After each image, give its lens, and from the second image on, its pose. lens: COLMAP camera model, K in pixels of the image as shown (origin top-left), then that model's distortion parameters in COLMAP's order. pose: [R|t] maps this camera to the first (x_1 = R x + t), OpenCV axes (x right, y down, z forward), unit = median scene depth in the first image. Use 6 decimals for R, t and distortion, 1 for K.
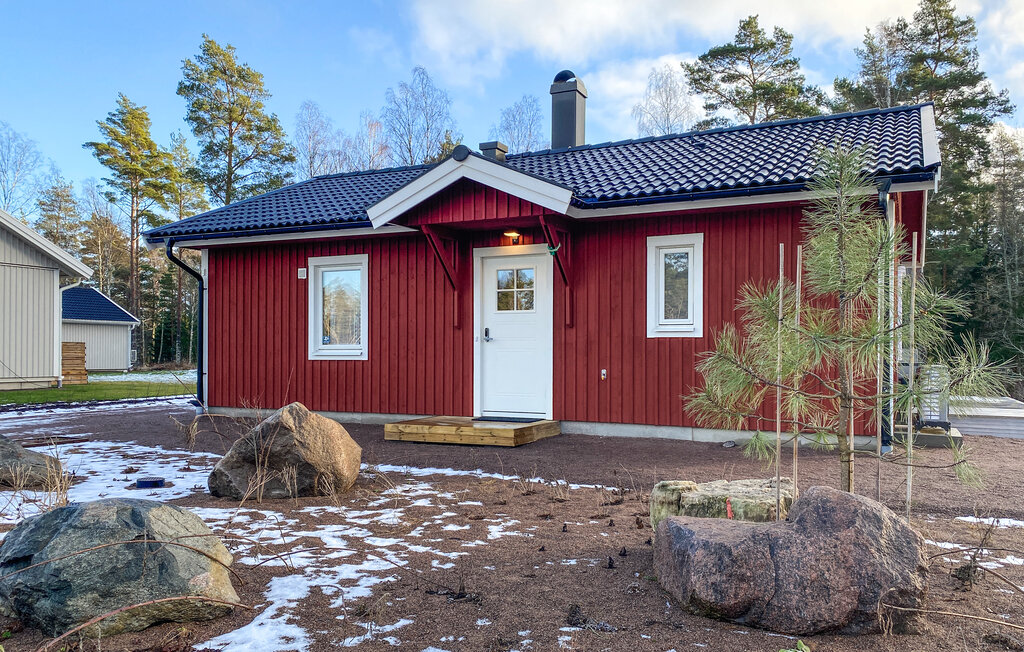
lens RADIAL K [[841.4, 0, 512.0], [0, 841.4, 326.0], [0, 0, 1]] dist [0.075750, -0.106847]
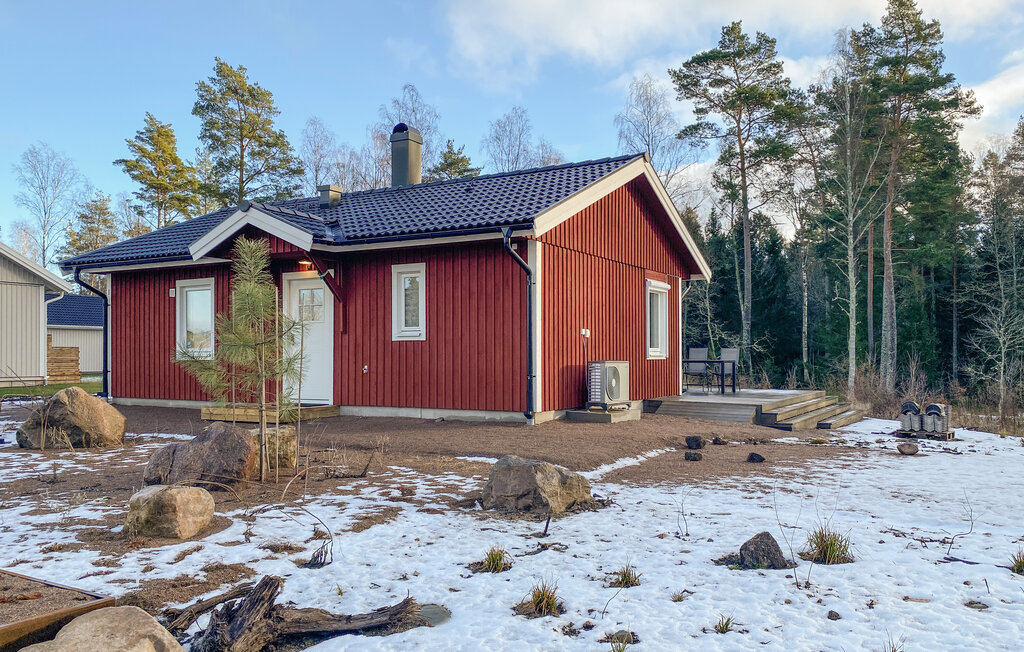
lens RADIAL K [[878.5, 0, 512.0], [0, 878.5, 326.0], [0, 0, 1]] dist [0.122920, -0.234530]
pose [[0.996157, -0.008241, -0.087193, 0.105585], [0.008114, 0.999965, -0.001815, -0.001337], [0.087205, 0.001100, 0.996190, -0.082154]]
